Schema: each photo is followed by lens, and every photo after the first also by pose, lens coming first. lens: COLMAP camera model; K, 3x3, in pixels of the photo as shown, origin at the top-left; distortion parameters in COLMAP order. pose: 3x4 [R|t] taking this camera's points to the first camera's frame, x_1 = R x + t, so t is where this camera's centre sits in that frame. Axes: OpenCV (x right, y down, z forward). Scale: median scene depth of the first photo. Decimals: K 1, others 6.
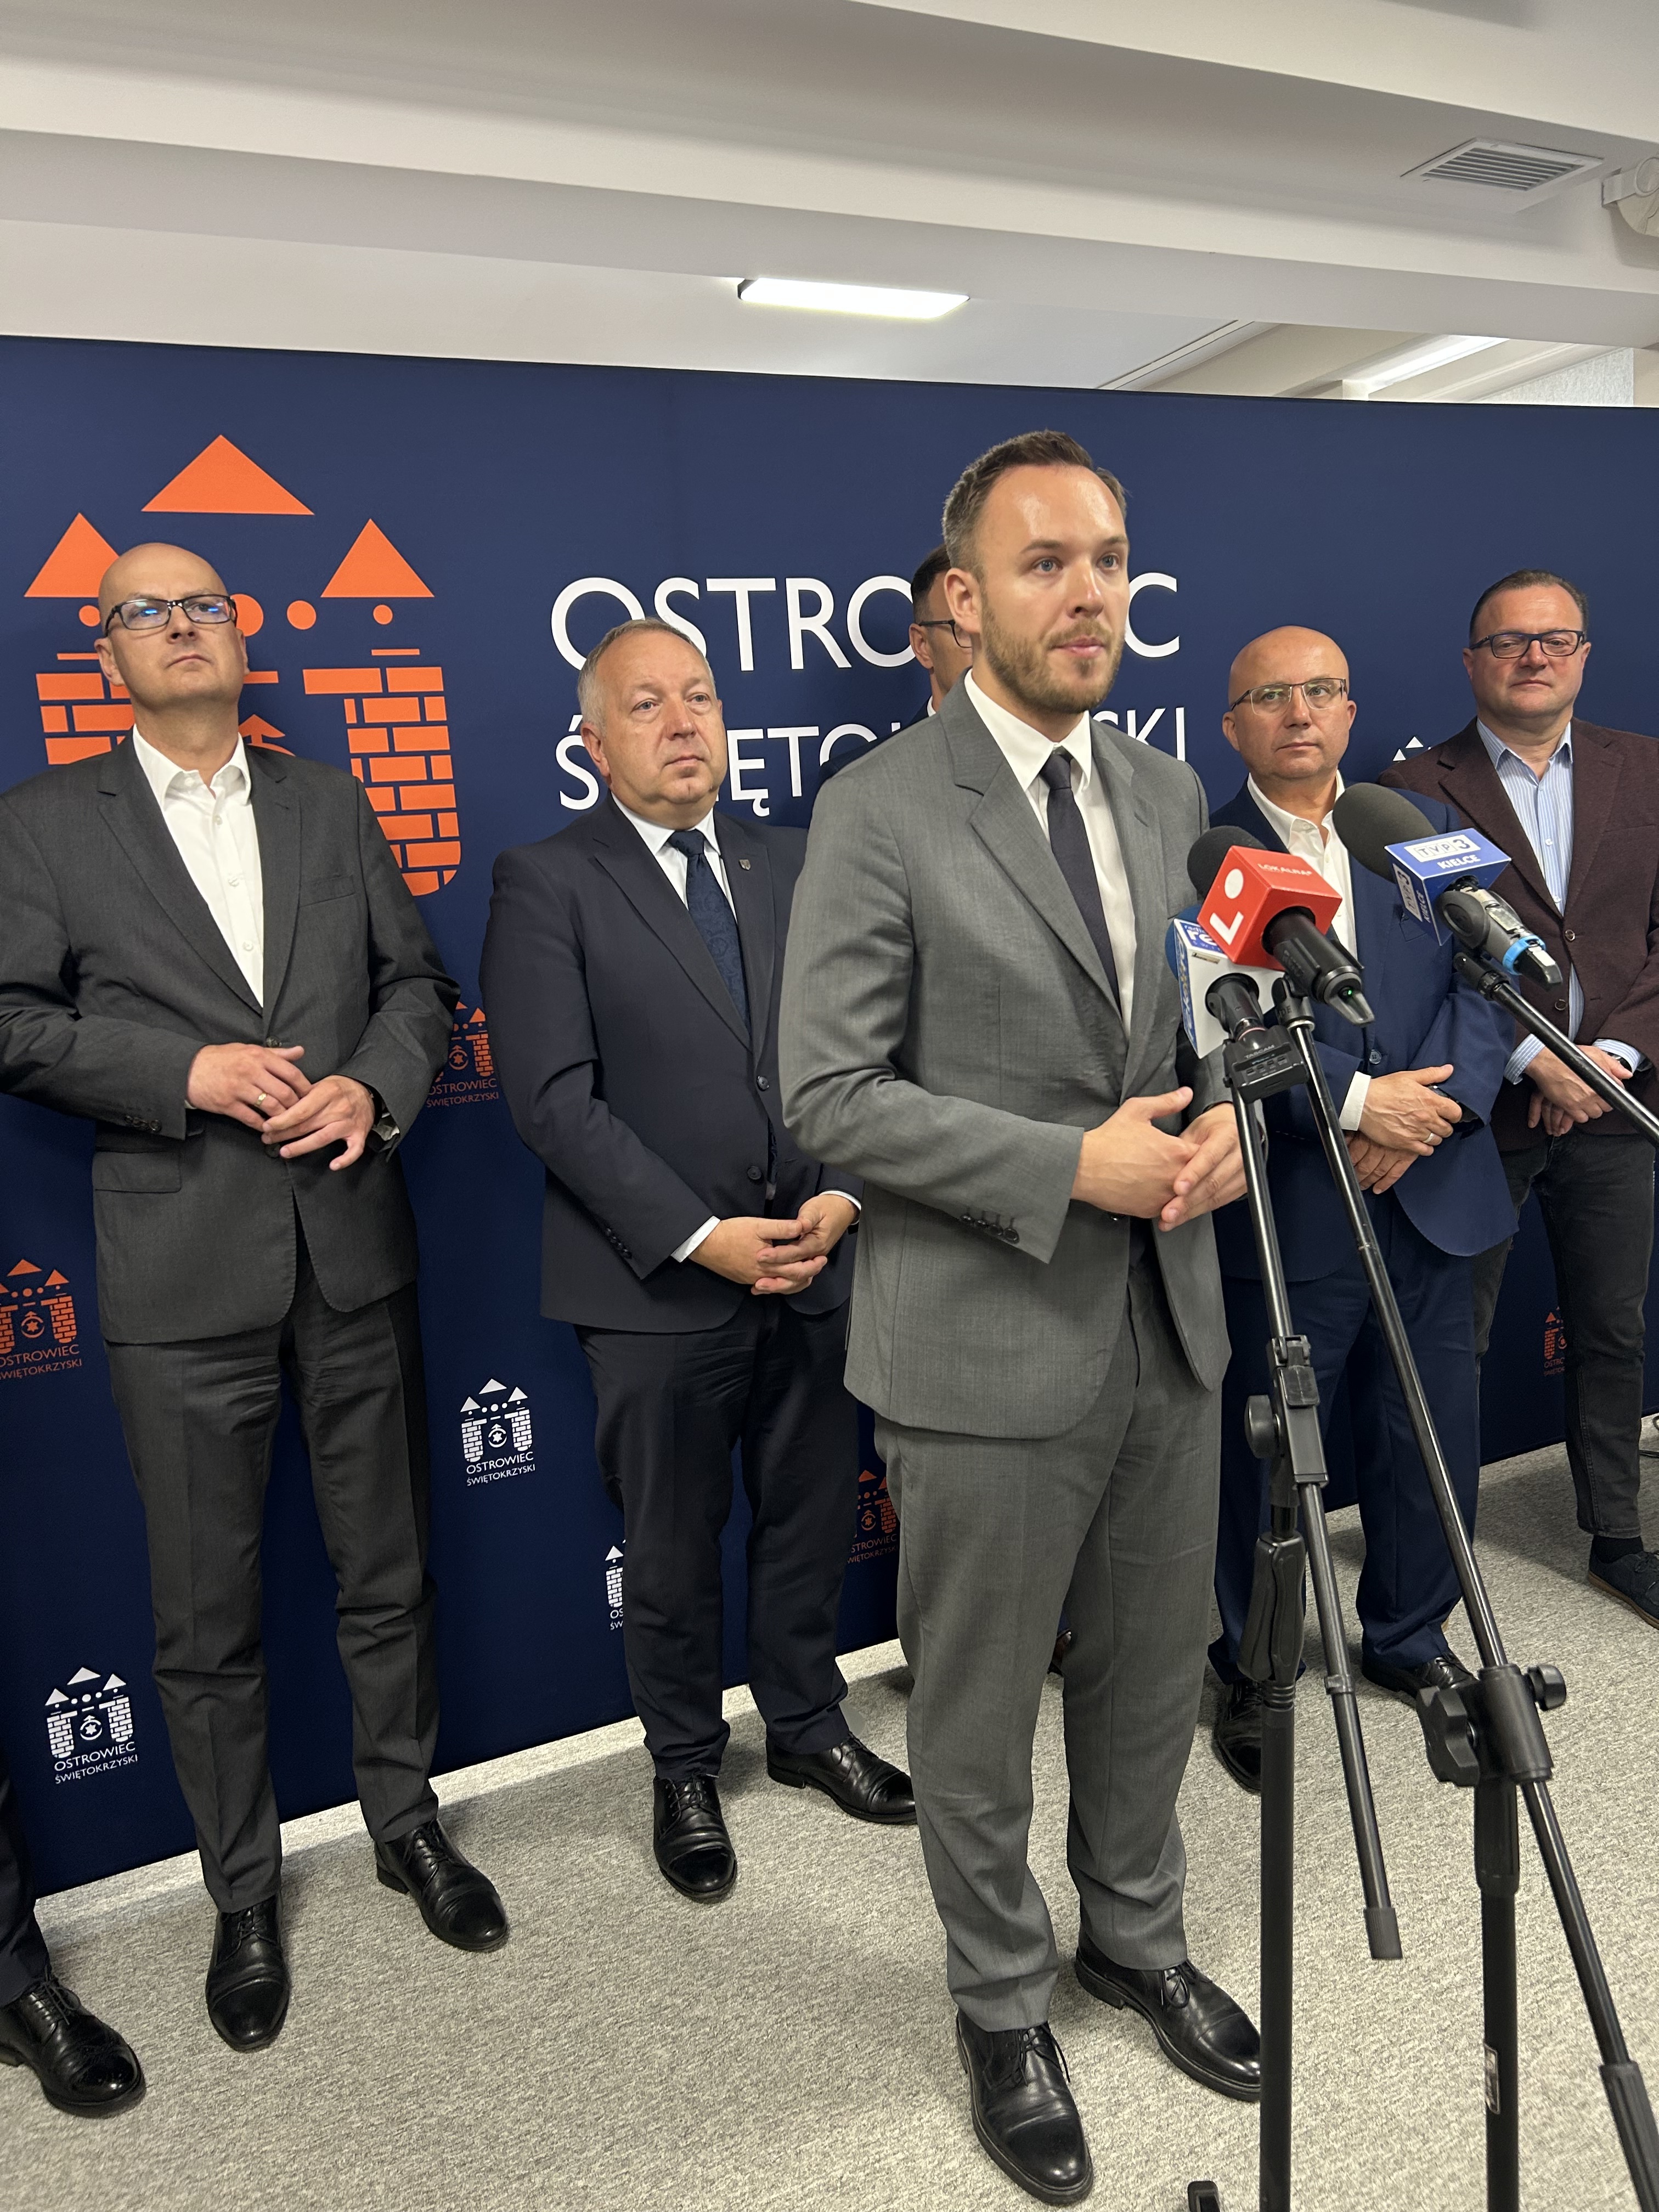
lens RADIAL K [[1658.9, 0, 831.5], [0, 1658.9, 1097.0], [0, 0, 1]] dist [0.058815, -0.067375]
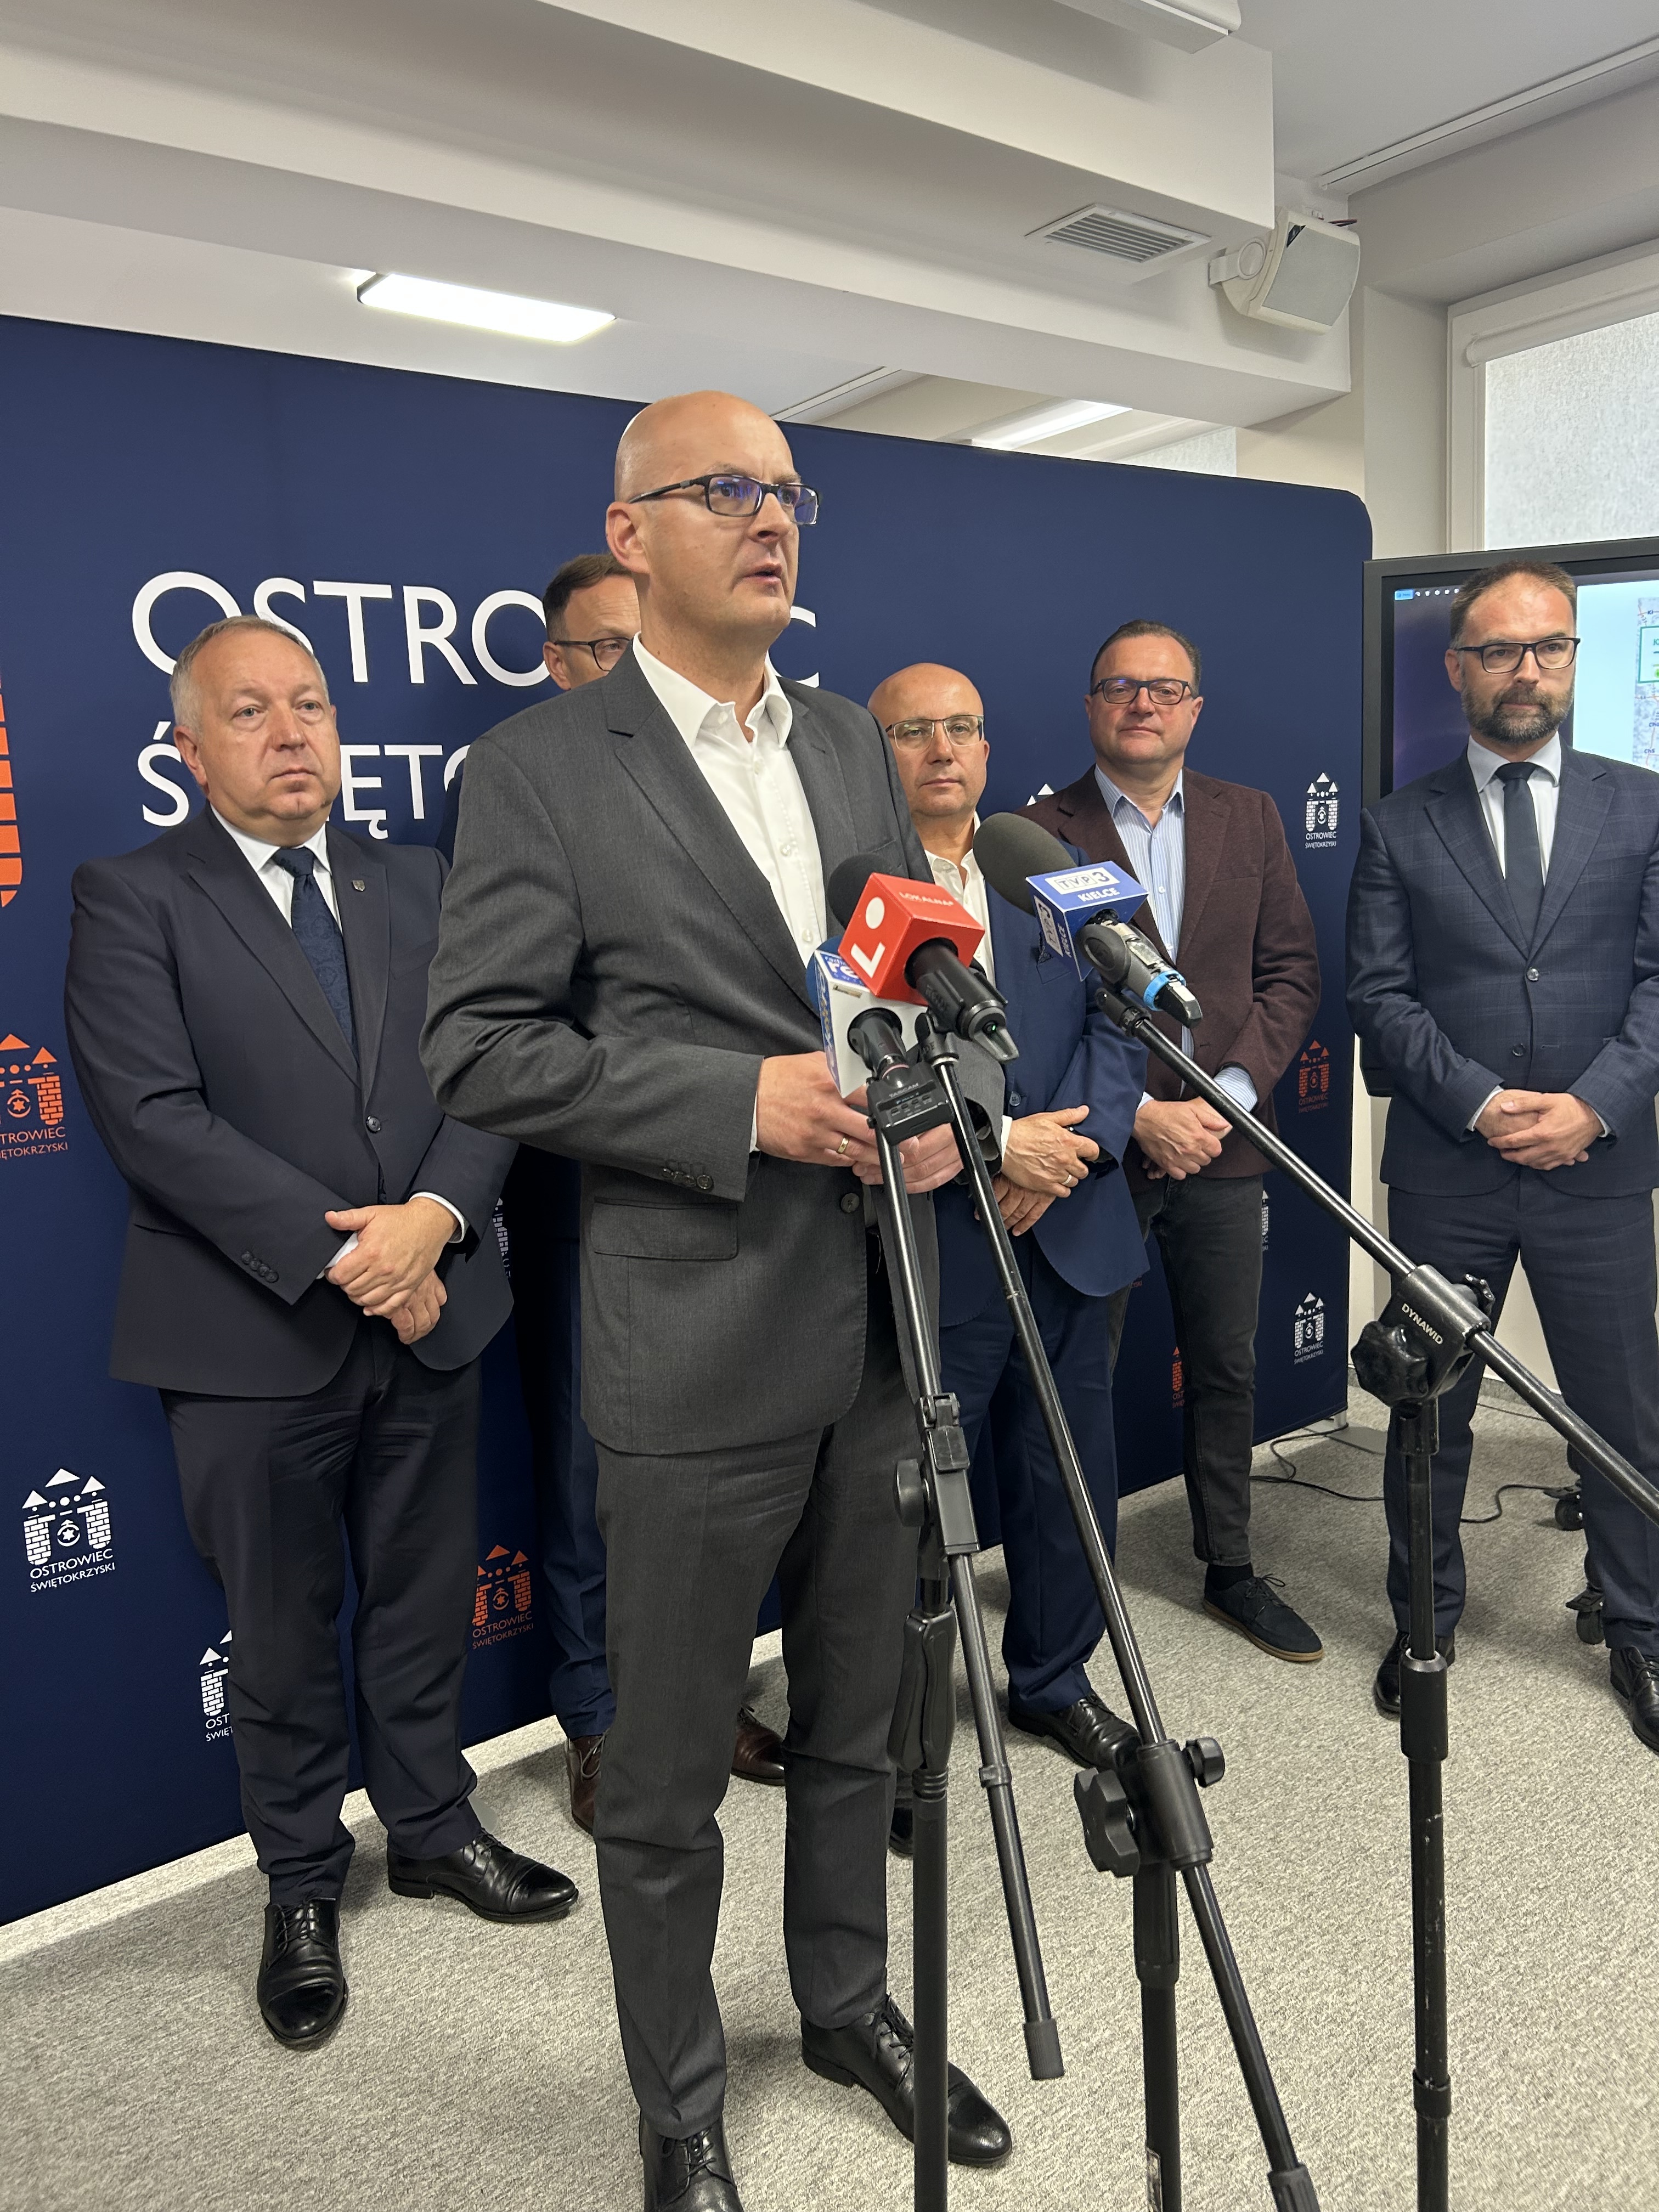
lens RADIAL K [[1663.9, 0, 824.5], [0, 1663.9, 1103.5], [0, 0, 1]] dist [0.057539, -0.063612]
pose [[0.979161, -0.005474, 0.203011, 0.013803], [0.010129, 0.999709, -0.021897, 0.000132], [-0.202832, 0.023496, 0.978932, 0.054989]]
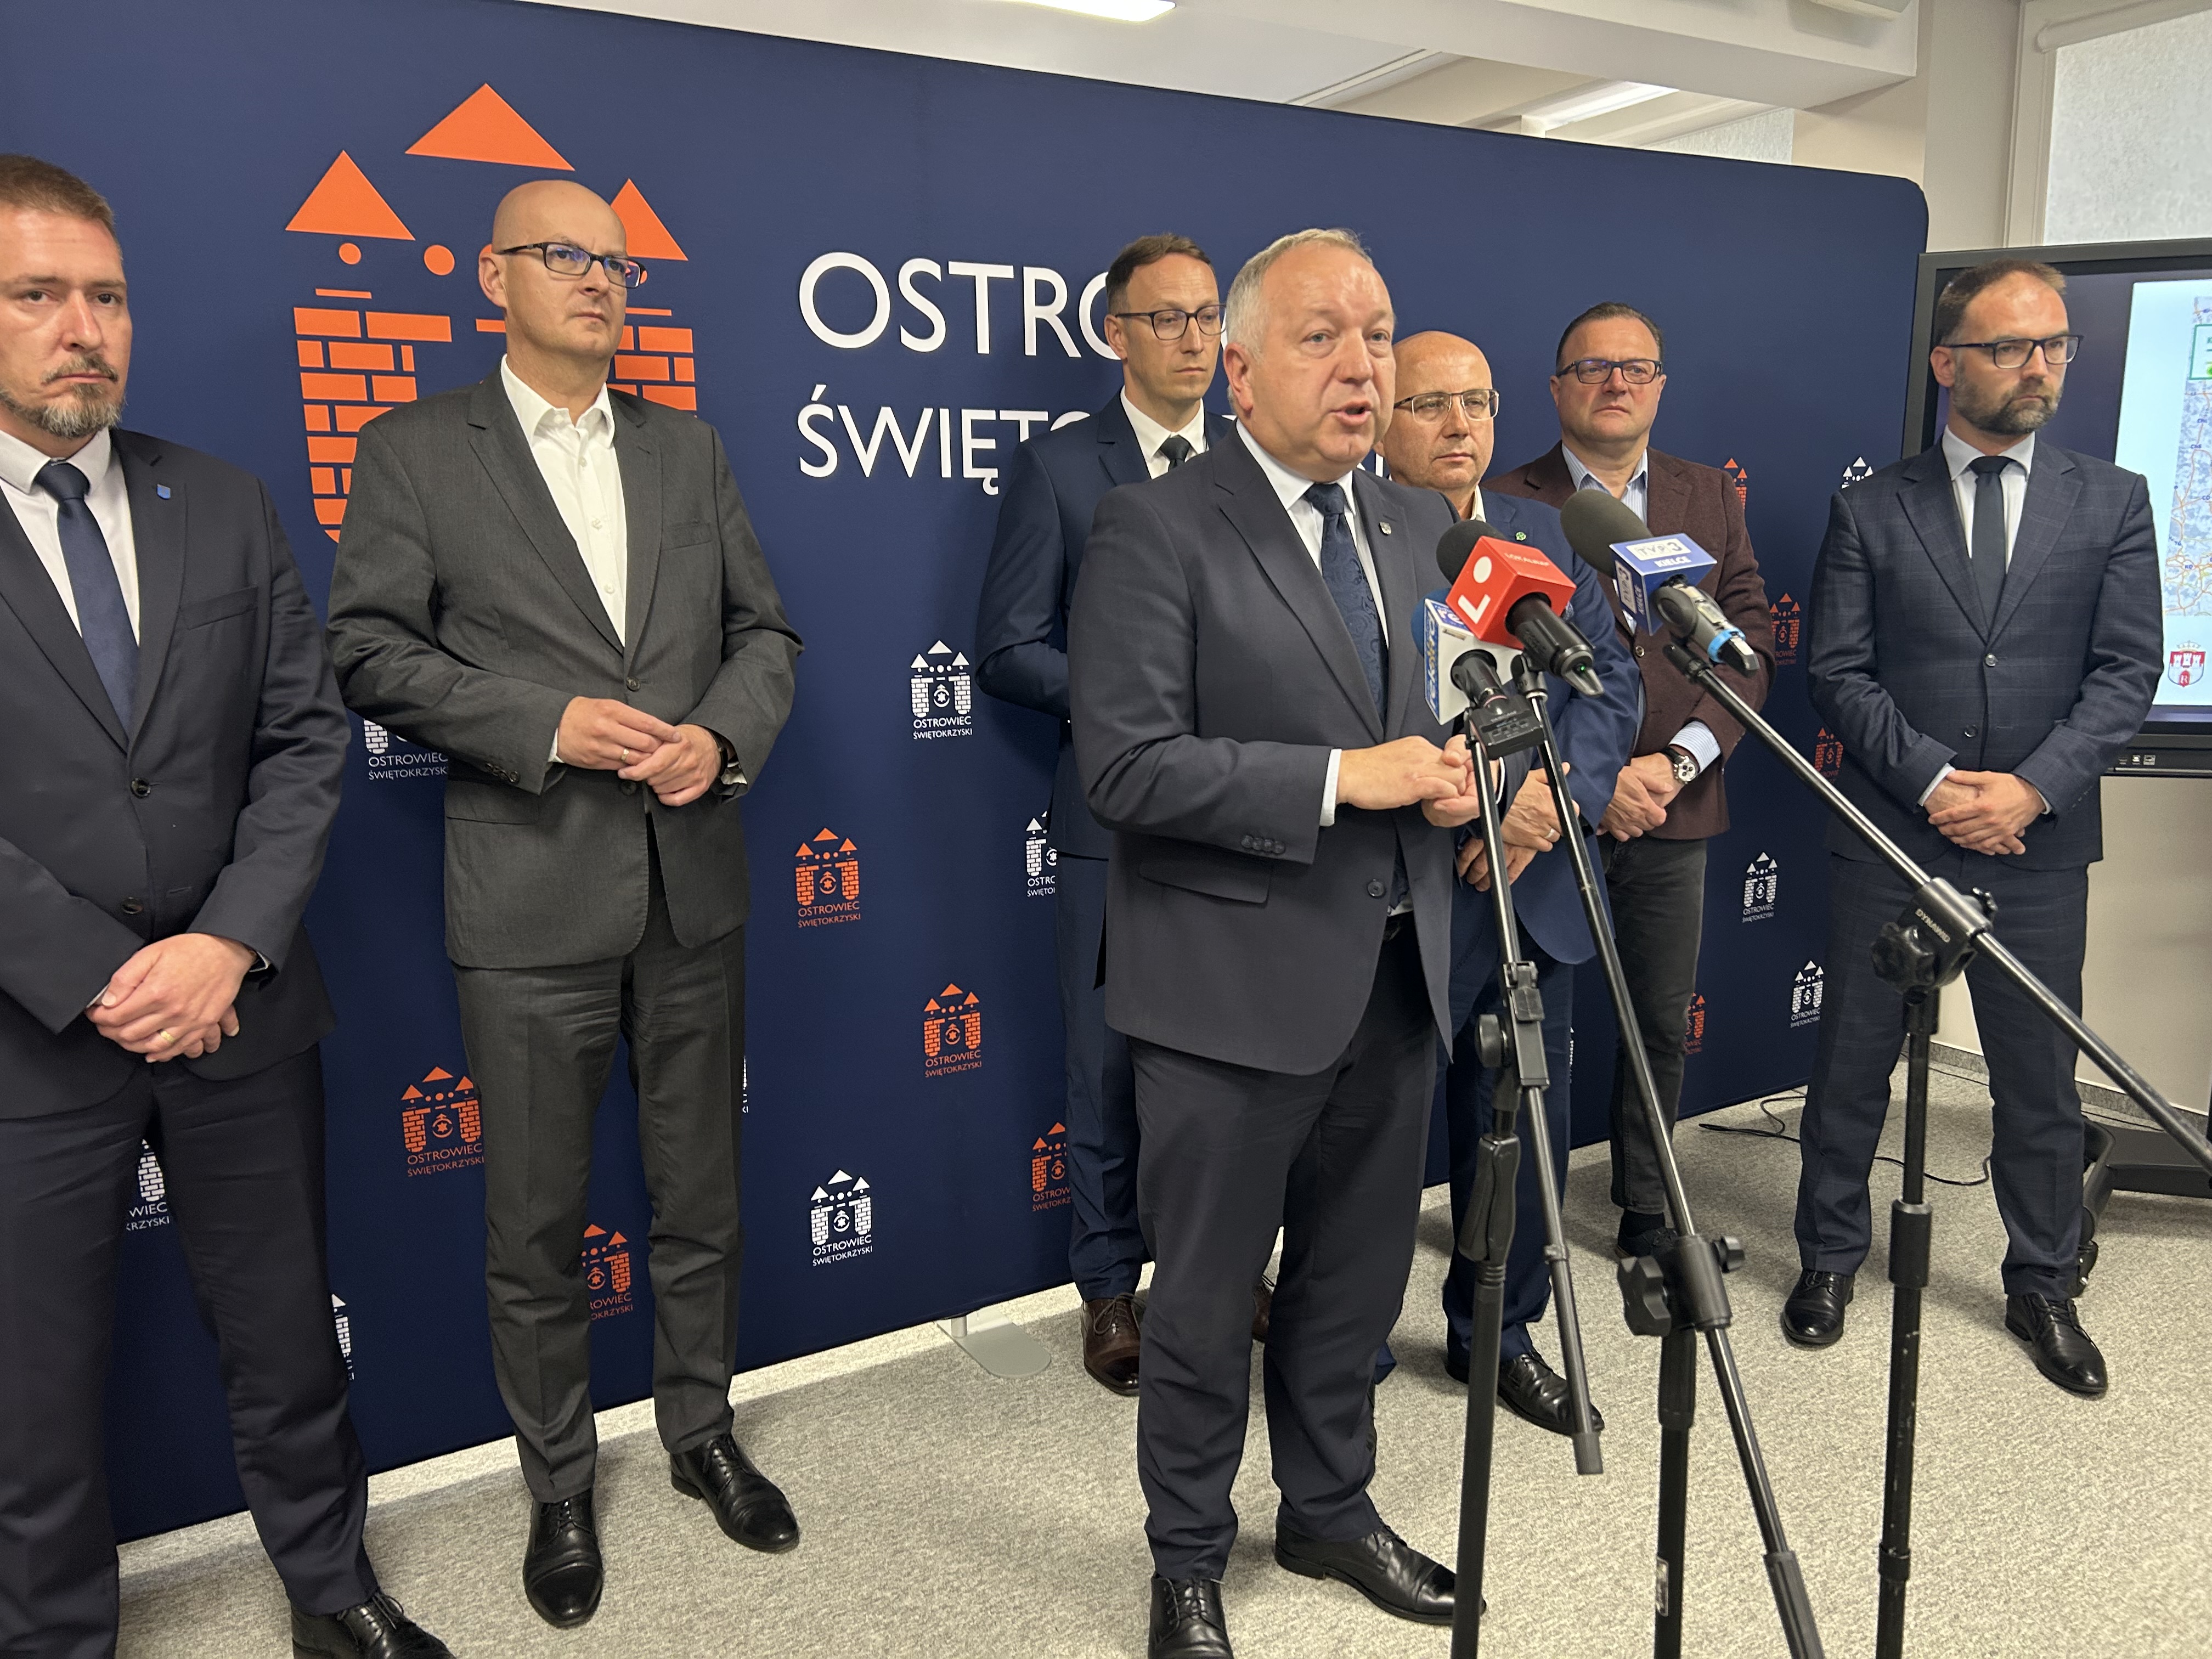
lens RADIAL K [[1663.3, 0, 1122.4], [0, 1663.3, 847.6], [0, 0, 1]] dist [0.048446, -0.050476]
pose [[0.994341, 0.039422, 0.098646, -0.067488], [-0.042241, 0.998752, 0.026653, 0.025897], [-0.097472, -0.030669, 0.994766, -0.070541]]
